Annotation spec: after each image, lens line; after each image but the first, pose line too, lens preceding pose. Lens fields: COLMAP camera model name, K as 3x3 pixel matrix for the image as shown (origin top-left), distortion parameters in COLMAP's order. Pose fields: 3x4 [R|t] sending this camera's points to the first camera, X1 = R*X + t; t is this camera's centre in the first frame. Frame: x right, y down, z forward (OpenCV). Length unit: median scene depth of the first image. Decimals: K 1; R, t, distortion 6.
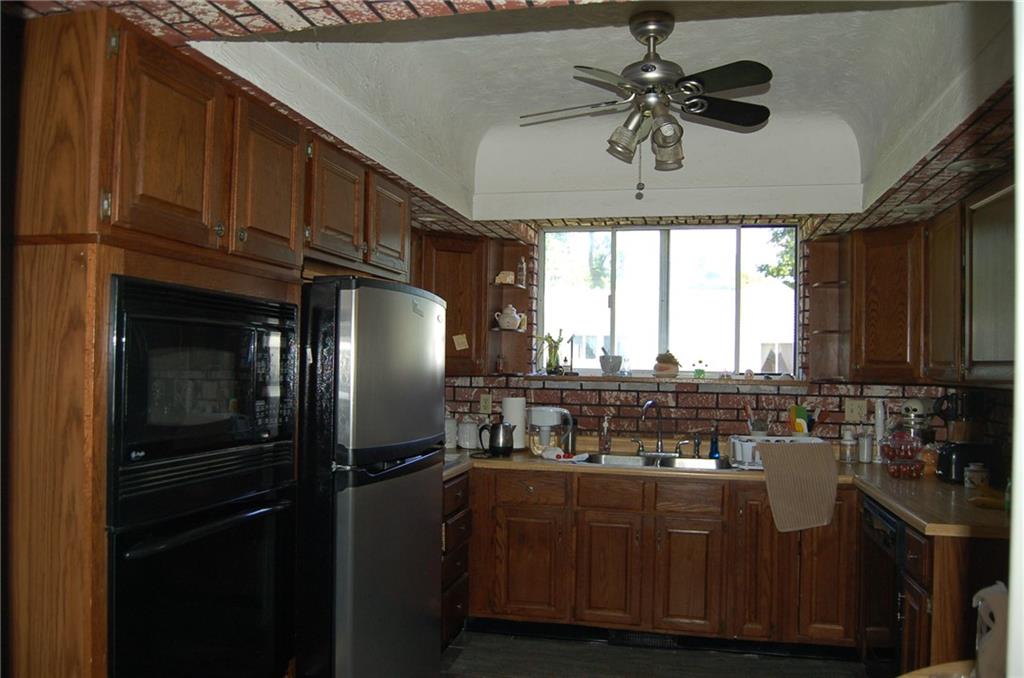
lens RADIAL K [[803.0, 0, 511.3], [0, 803.0, 360.5], [0, 0, 1]] dist [-0.085832, 0.035555]
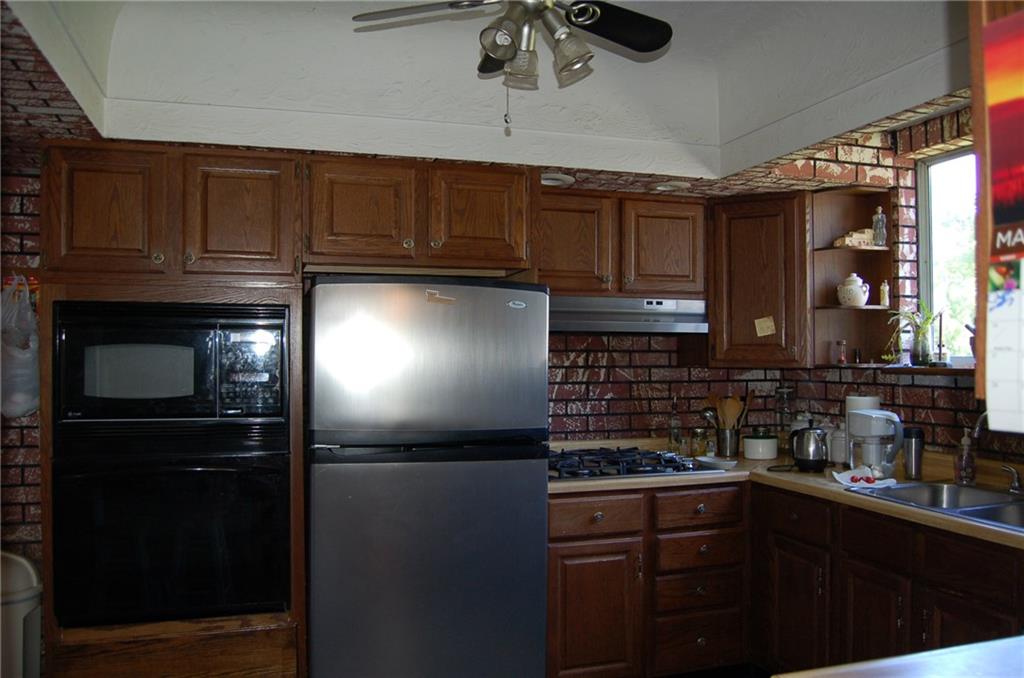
lens RADIAL K [[803.0, 0, 511.3], [0, 803.0, 360.5], [0, 0, 1]] dist [-0.085832, 0.035555]
pose [[0.511194, -0.012841, -0.859370, 0.467739], [0.013885, 0.999881, -0.006681, 0.012592], [0.859353, -0.008517, 0.511311, 0.340670]]
